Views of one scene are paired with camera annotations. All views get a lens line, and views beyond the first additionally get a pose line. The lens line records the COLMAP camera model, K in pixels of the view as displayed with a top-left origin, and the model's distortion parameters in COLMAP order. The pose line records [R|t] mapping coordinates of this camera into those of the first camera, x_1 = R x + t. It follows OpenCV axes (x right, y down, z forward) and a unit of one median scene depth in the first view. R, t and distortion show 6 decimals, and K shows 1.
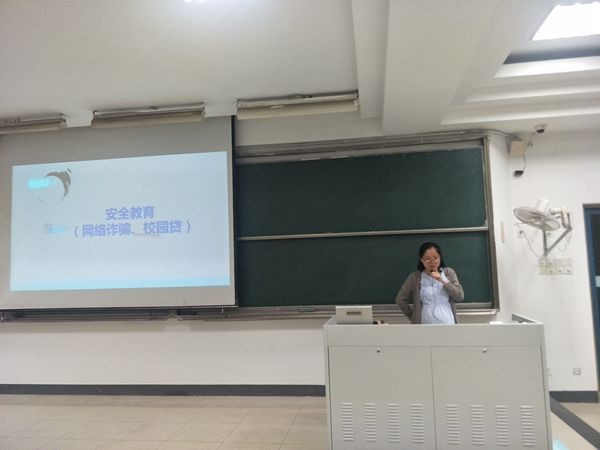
lens RADIAL K [[489.0, 0, 301.8], [0, 489.0, 228.6], [0, 0, 1]] dist [0.044088, -0.069186]
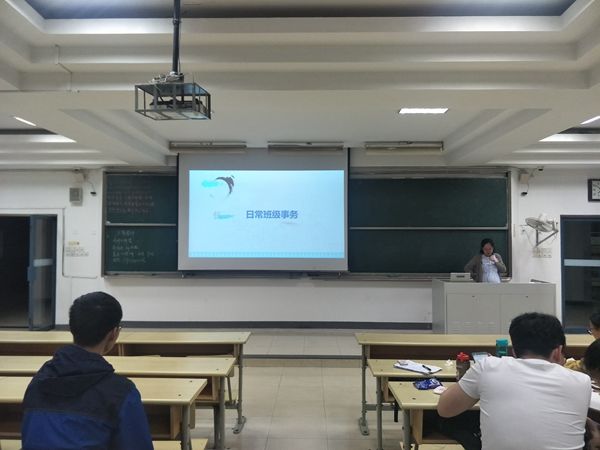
lens RADIAL K [[489.0, 0, 297.7], [0, 489.0, 229.7], [0, 0, 1]] dist [0.044088, -0.069186]
pose [[0.991481, 0.036661, 0.124982, -0.495433], [-0.044337, 0.997261, 0.059200, -0.059338], [-0.122470, -0.064237, 0.990391, -0.512065]]
